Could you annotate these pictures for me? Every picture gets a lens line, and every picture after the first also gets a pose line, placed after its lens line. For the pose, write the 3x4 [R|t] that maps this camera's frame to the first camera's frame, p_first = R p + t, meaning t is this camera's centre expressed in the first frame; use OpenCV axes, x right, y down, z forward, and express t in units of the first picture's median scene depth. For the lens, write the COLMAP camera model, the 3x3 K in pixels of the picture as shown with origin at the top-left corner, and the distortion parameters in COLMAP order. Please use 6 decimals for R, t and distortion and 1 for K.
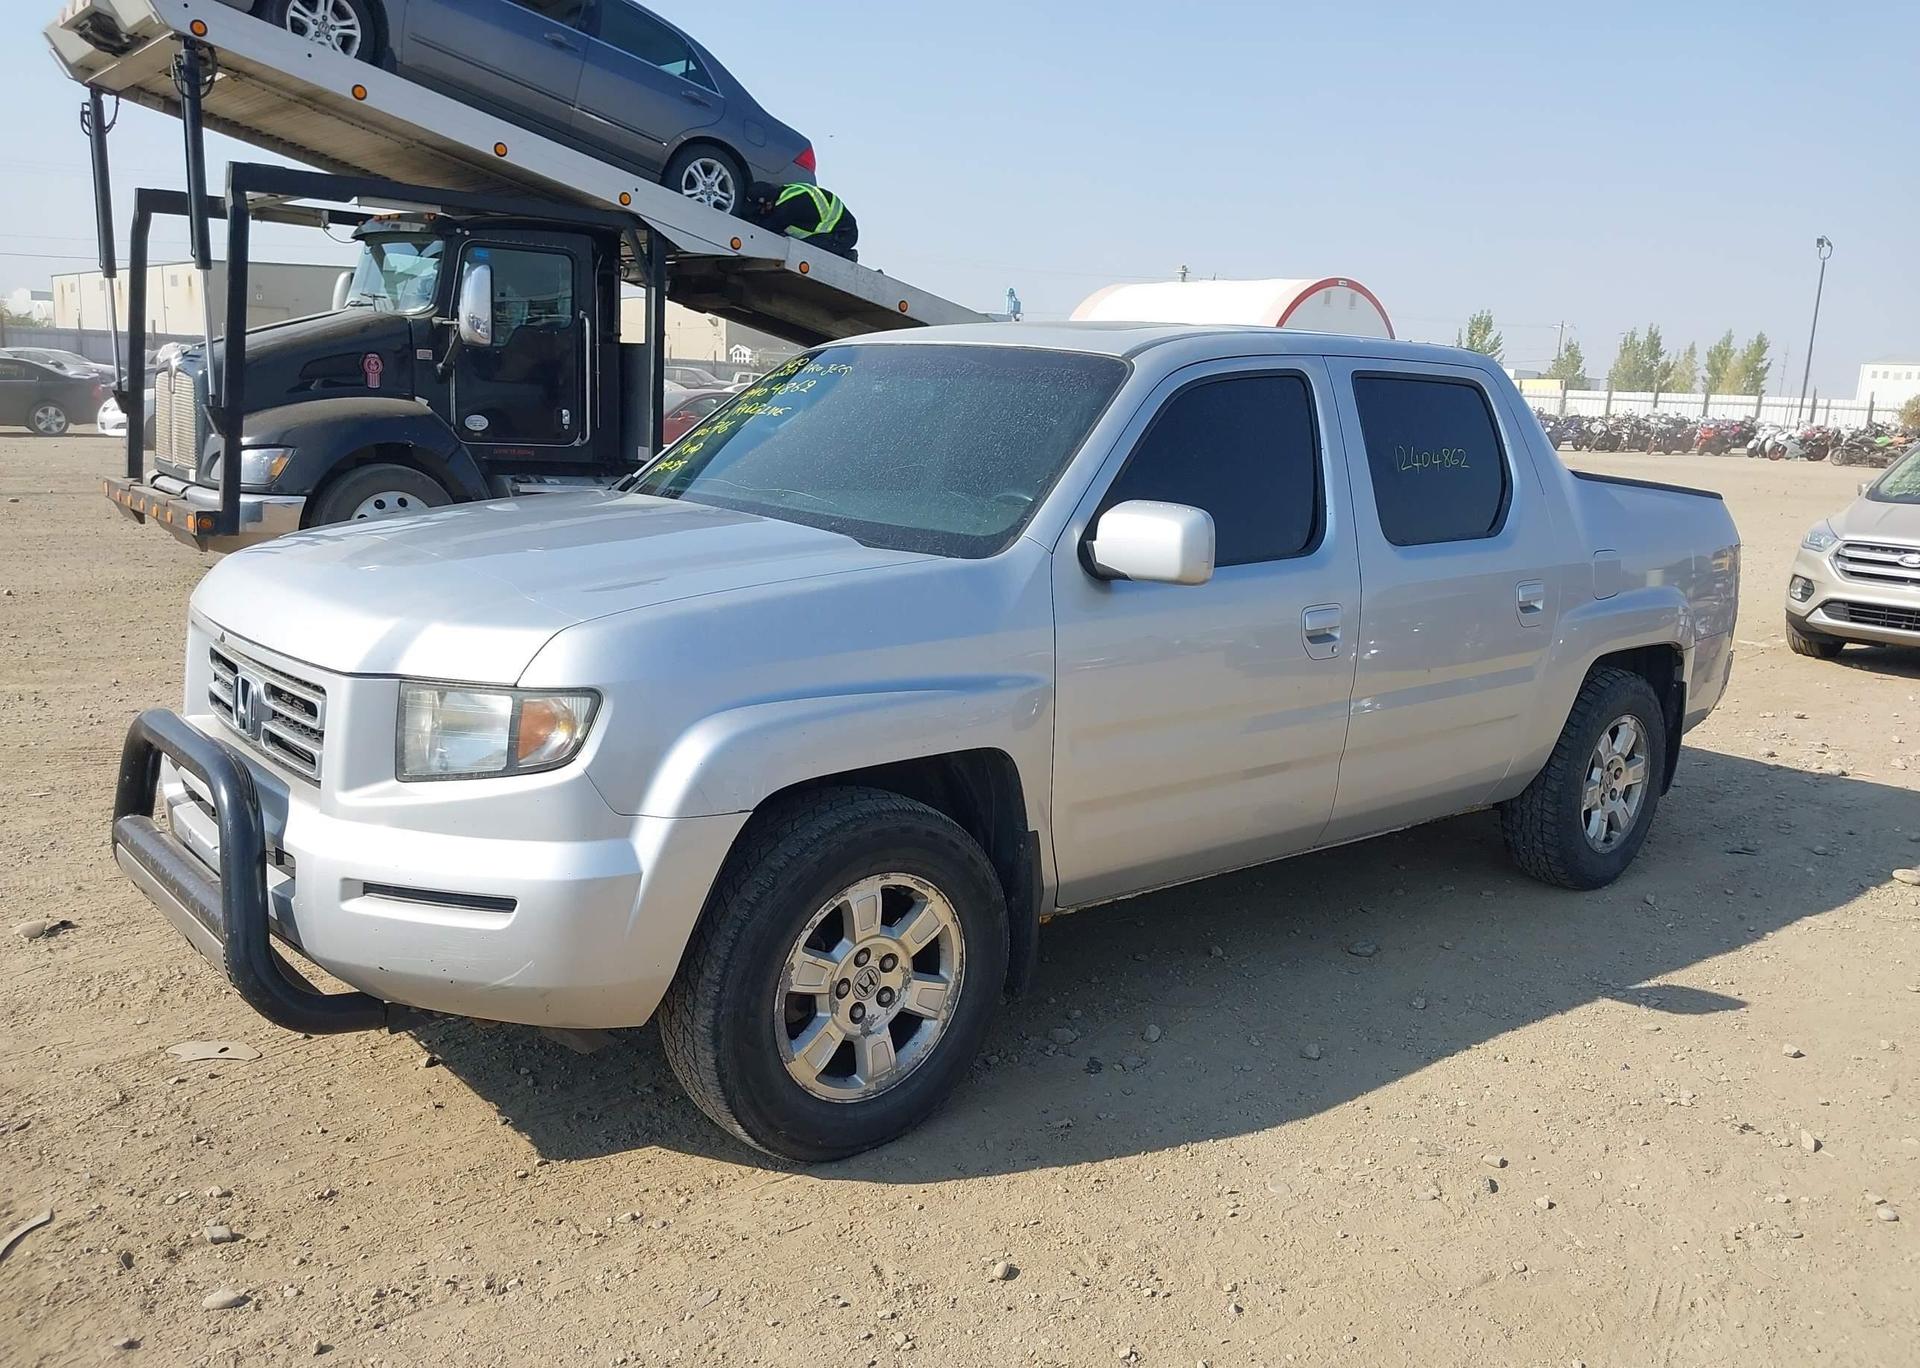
lens RADIAL K [[1483.2, 0, 965.4], [0, 1483.2, 683.9], [0, 0, 1]] dist [0.021448, -0.041051]
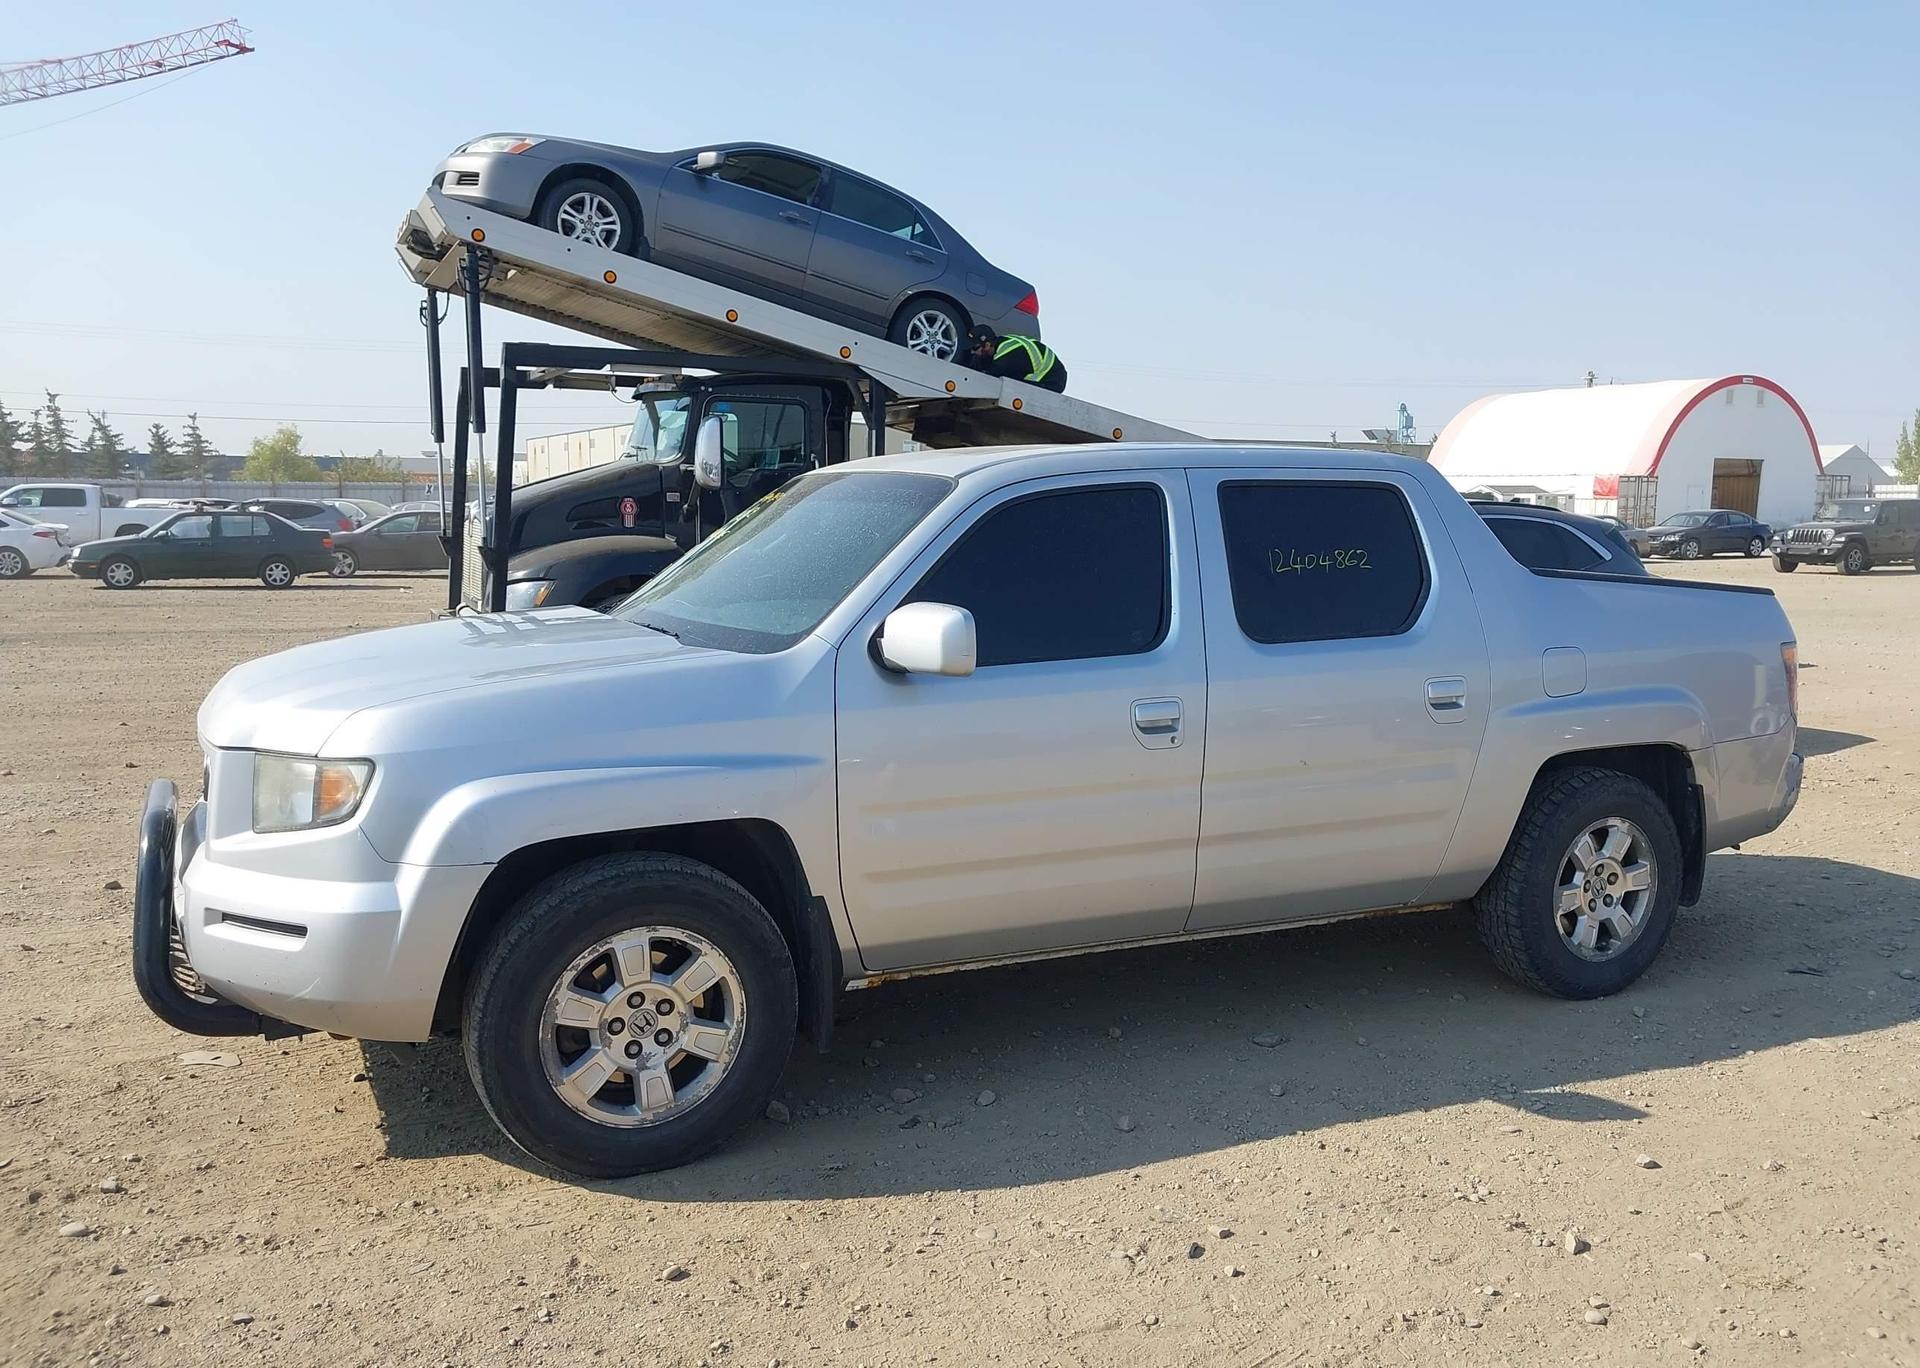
lens RADIAL K [[1531.0, 0, 1148.2], [0, 1531.0, 693.2], [0, 0, 1]] dist [0.013005, -0.043081]
pose [[0.970804, -0.006132, -0.239798, 0.488365], [-0.013659, 0.996638, -0.080782, 0.031078], [0.239487, 0.081698, 0.967456, -0.057675]]
